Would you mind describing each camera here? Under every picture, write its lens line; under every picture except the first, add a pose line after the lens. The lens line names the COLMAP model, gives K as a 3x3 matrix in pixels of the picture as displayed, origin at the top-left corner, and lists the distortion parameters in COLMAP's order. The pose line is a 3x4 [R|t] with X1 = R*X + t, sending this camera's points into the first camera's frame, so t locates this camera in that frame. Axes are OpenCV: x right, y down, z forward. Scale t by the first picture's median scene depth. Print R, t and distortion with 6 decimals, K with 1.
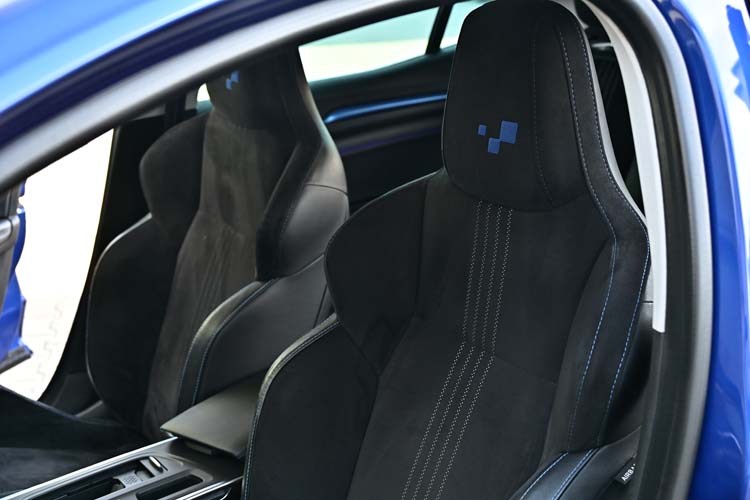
lens RADIAL K [[1056.5, 0, 375.0], [0, 1056.5, 250.0], [0, 0, 1]] dist [0.010320, 0.008253]
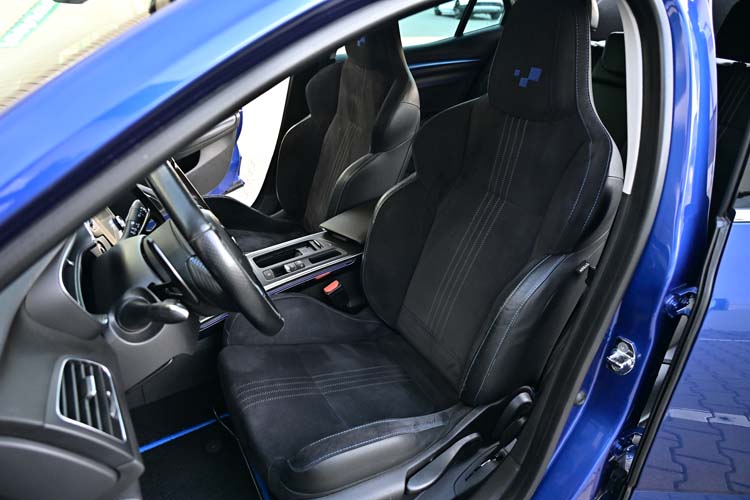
lens RADIAL K [[478.2, 0, 375.0], [0, 478.2, 250.0], [0, 0, 1]] dist [-0.007758, 0.001386]
pose [[0.998115, 0.060816, -0.008235, -0.085806], [-0.057591, 0.974535, 0.216712, 0.012331], [0.021205, -0.215829, 0.976201, 0.117103]]
